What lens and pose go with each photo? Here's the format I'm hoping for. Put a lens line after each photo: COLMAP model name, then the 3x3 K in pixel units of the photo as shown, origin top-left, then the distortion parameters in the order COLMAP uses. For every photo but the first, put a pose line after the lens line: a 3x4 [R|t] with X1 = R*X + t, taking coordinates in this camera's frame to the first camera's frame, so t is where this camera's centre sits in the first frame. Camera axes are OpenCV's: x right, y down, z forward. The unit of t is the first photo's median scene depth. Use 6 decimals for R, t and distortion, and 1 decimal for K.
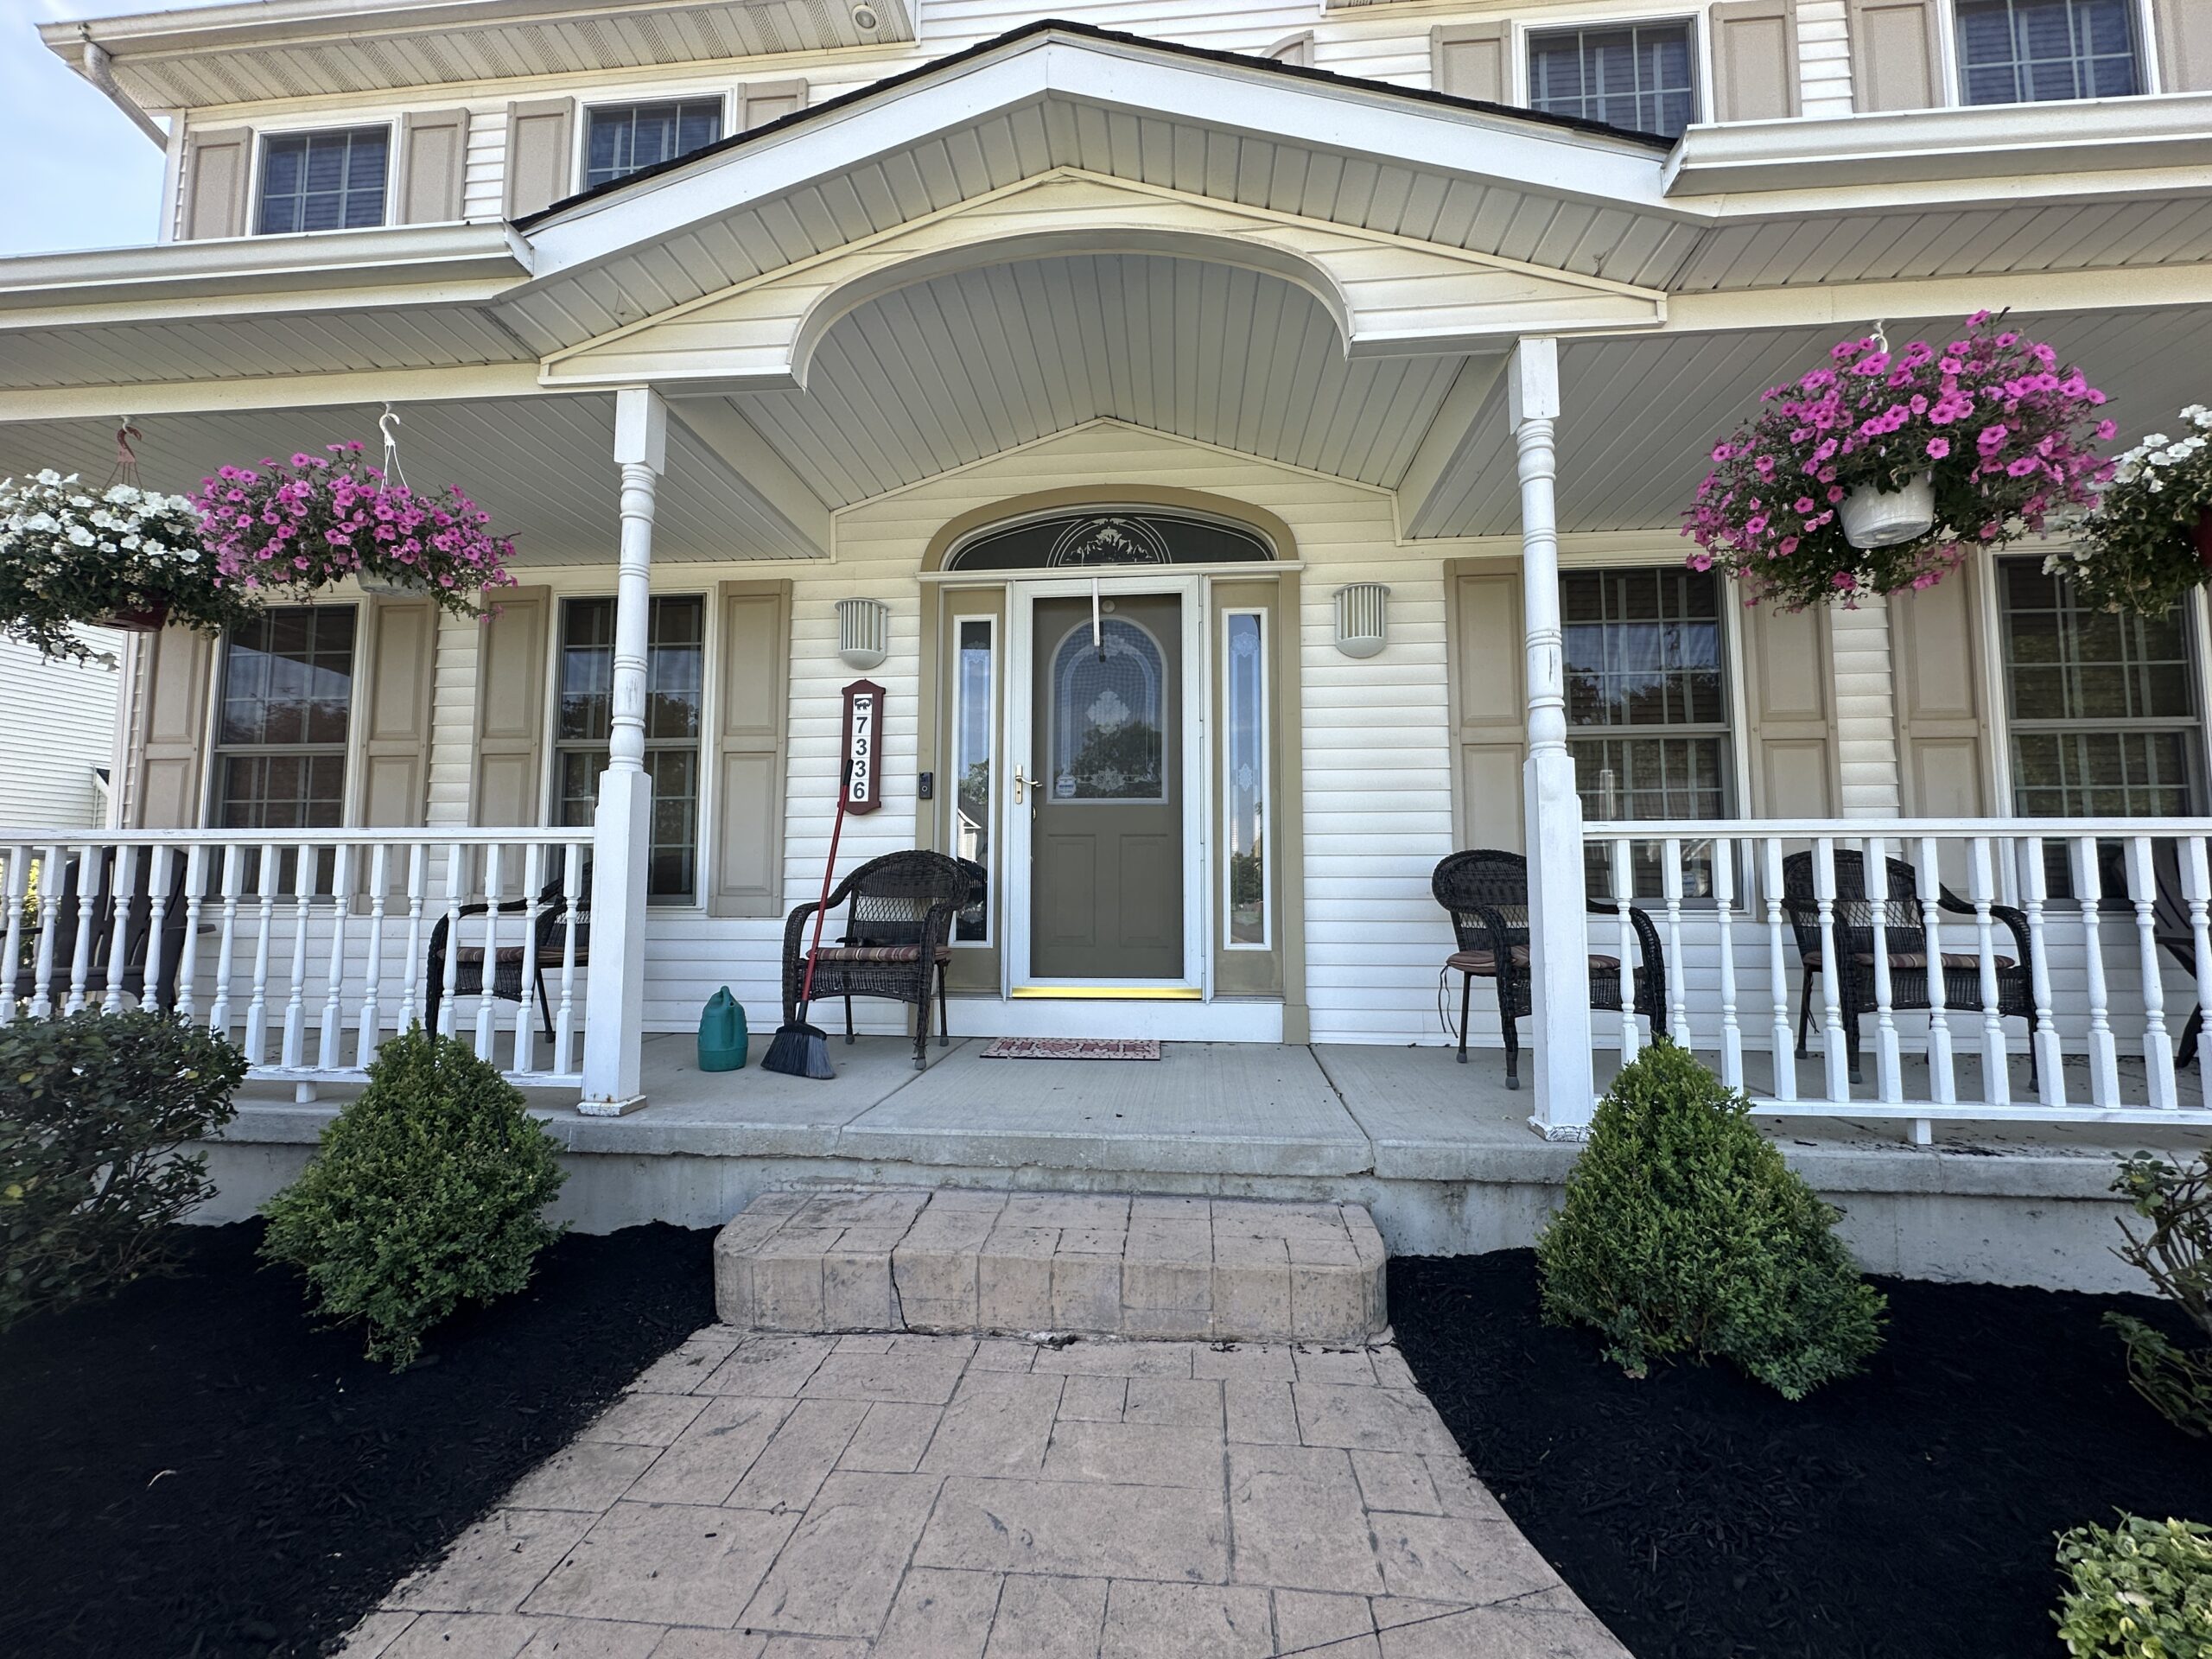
lens RADIAL K [[888.3, 0, 1100.8], [0, 888.3, 838.1], [0, 0, 1]] dist [0.000080, 0.000073]
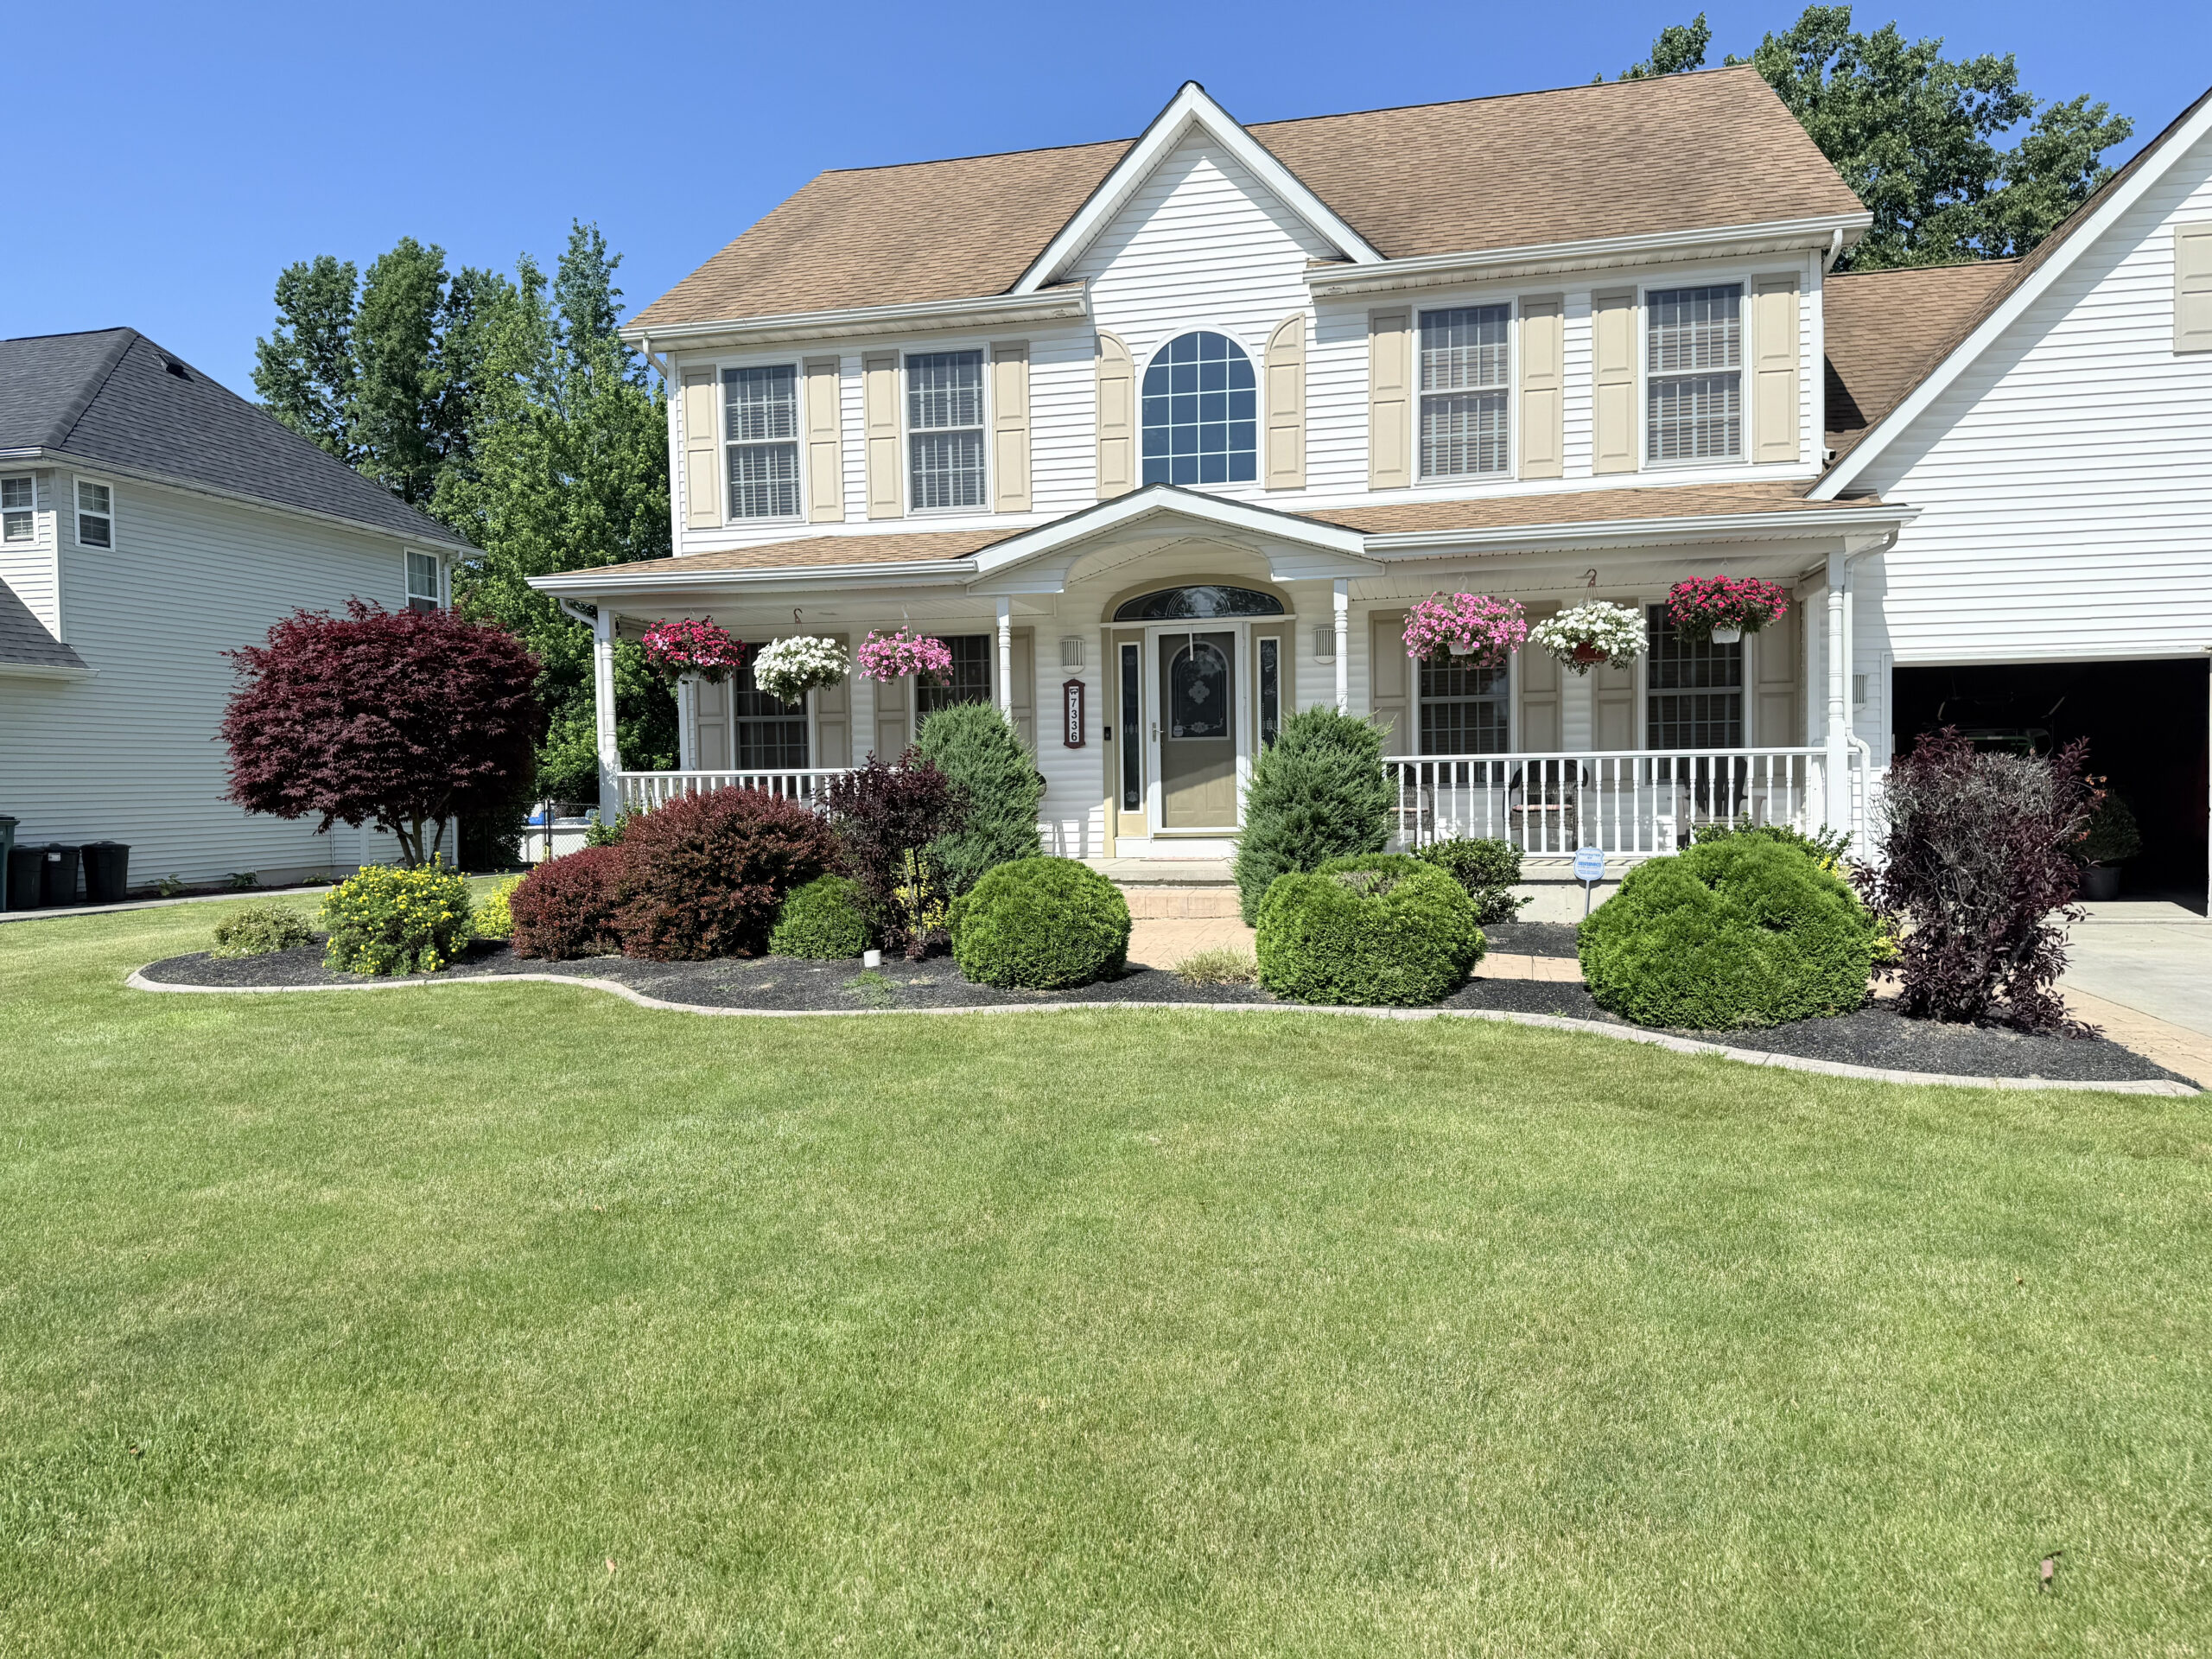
lens RADIAL K [[1517.5, 0, 1106.0], [0, 1517.5, 829.5], [0, 0, 1]] dist [0.046502, -0.025375]
pose [[0.990288, -0.018023, -0.137859, 0.295506], [0.031839, 0.994610, 0.098679, -0.200889], [0.135338, -0.102110, 0.985524, -2.650268]]
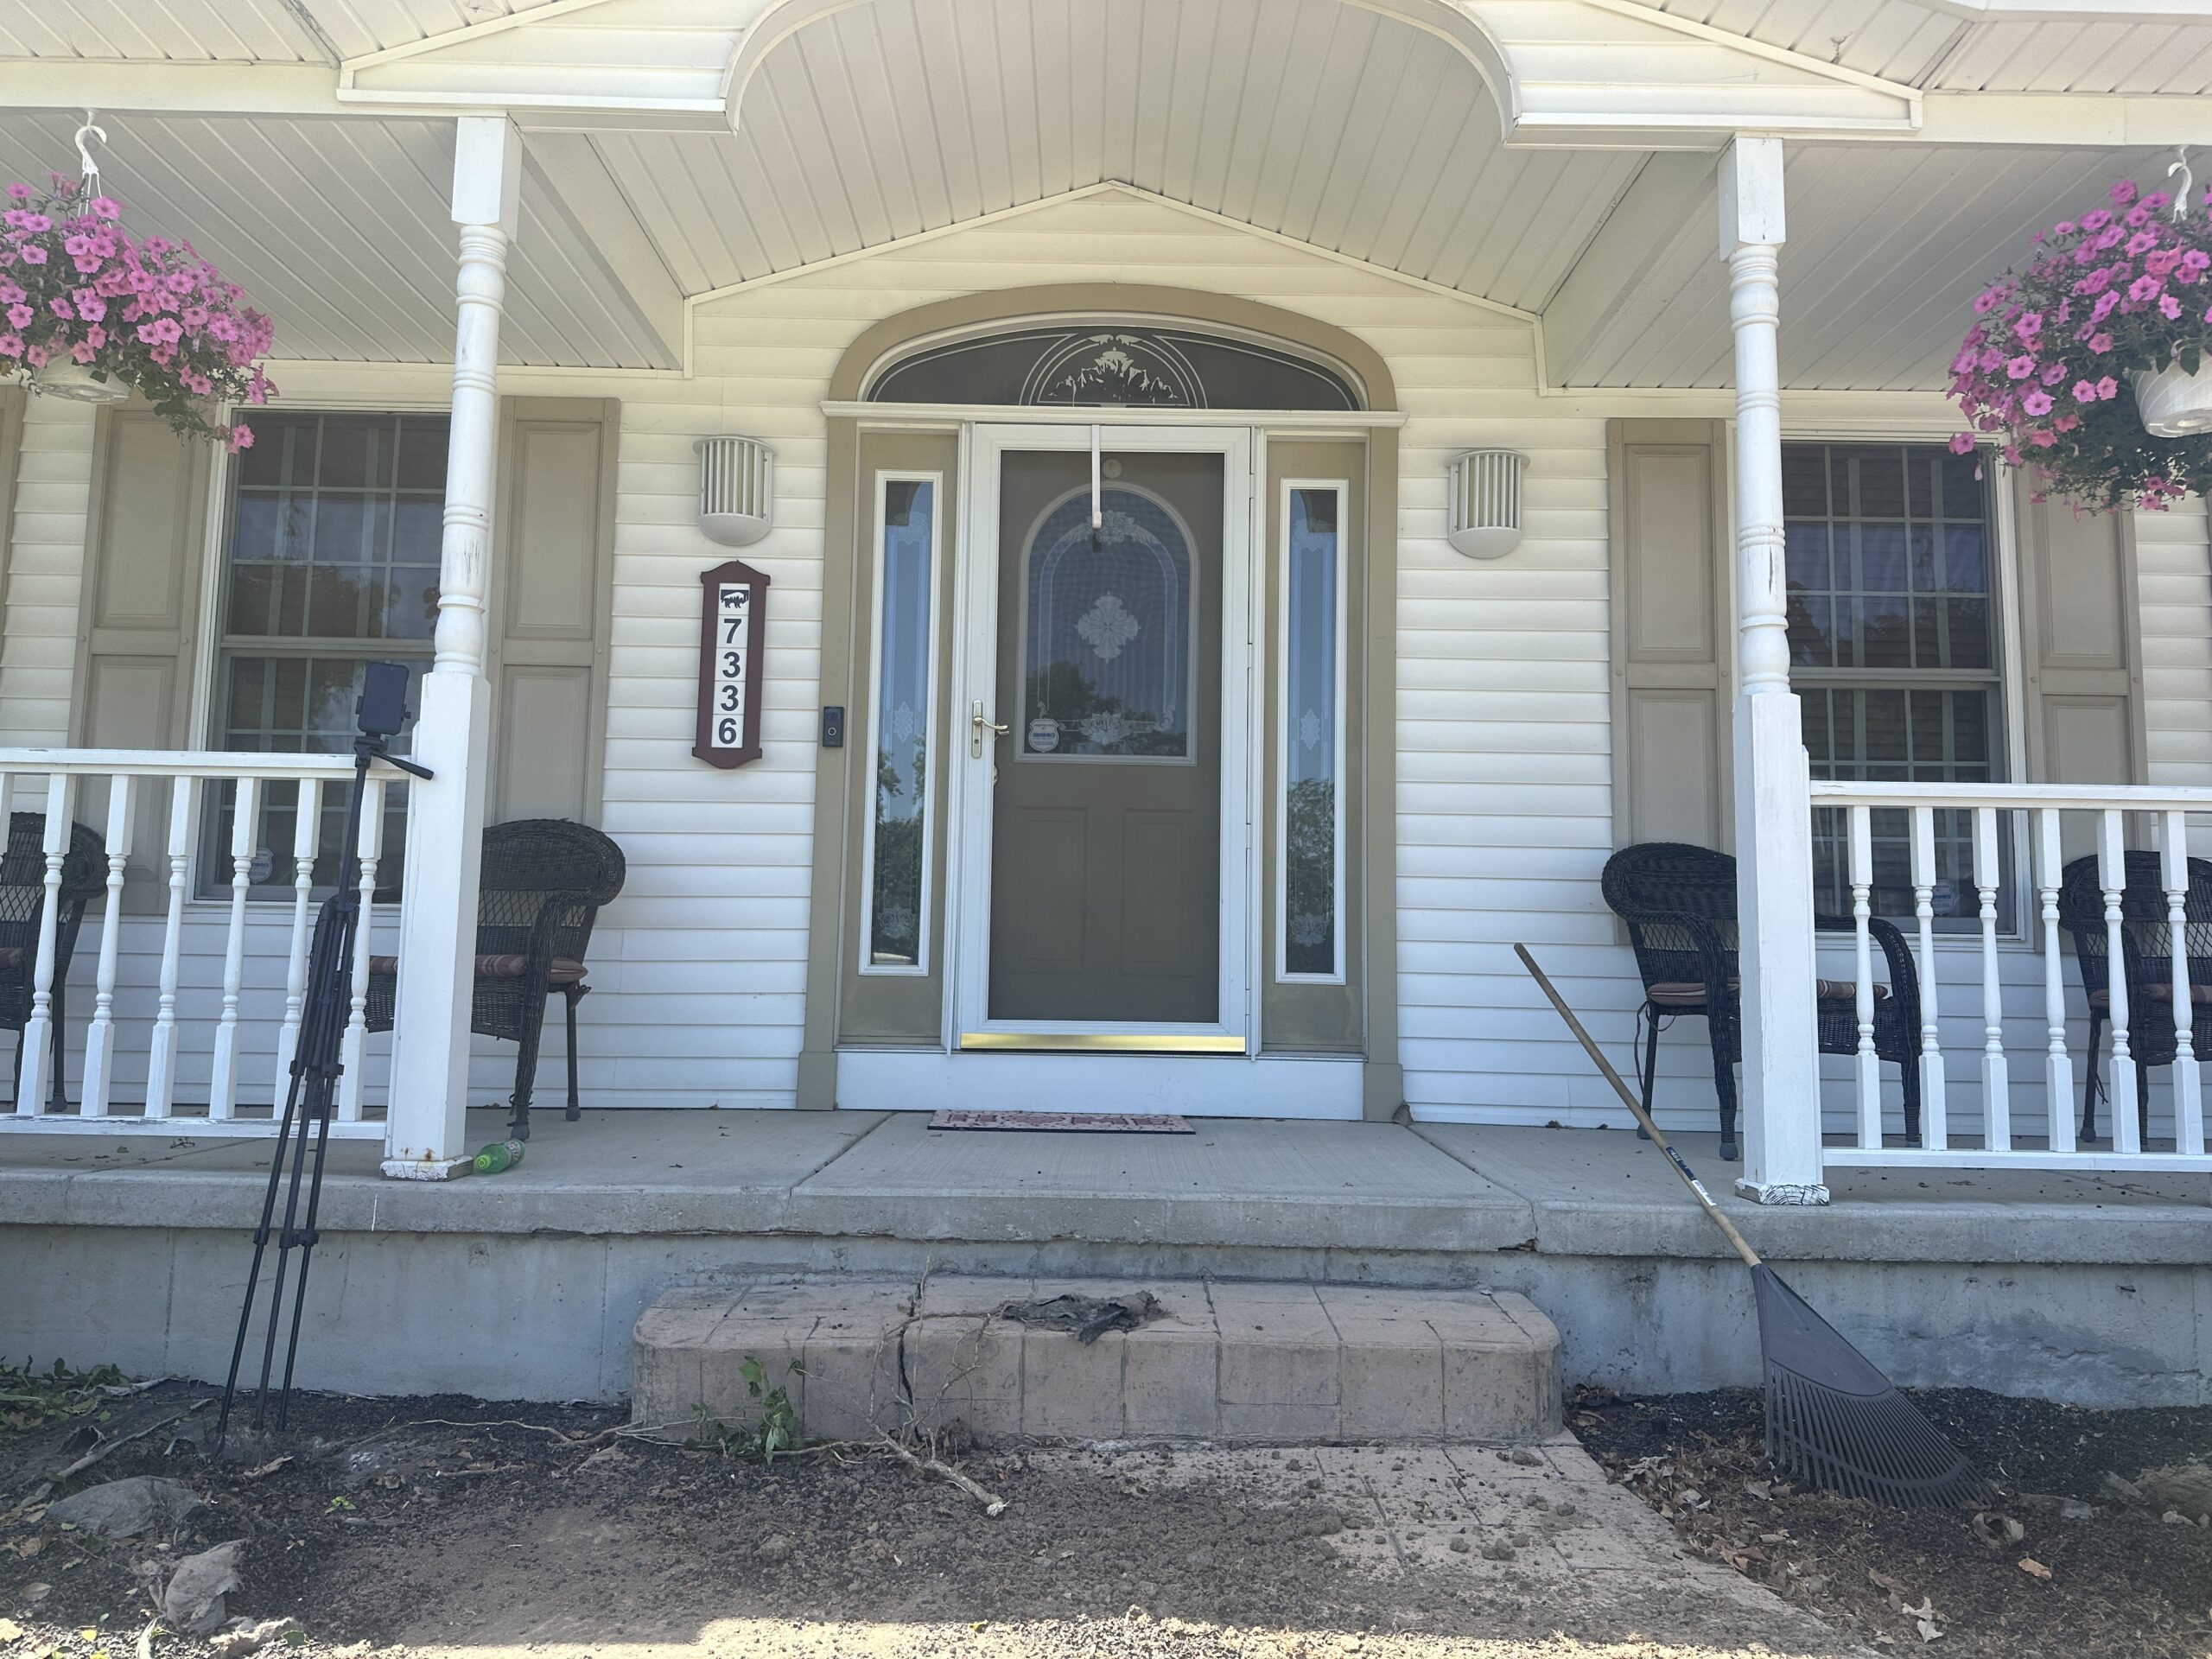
lens RADIAL K [[1546.4, 0, 1094.1], [0, 1546.4, 823.4], [0, 0, 1]] dist [0.096547, -0.120781]
pose [[0.995338, 0.025438, 0.093029, -0.122052], [-0.022693, 0.999279, -0.030443, 0.048155], [-0.093736, 0.028190, 0.995198, -0.176282]]
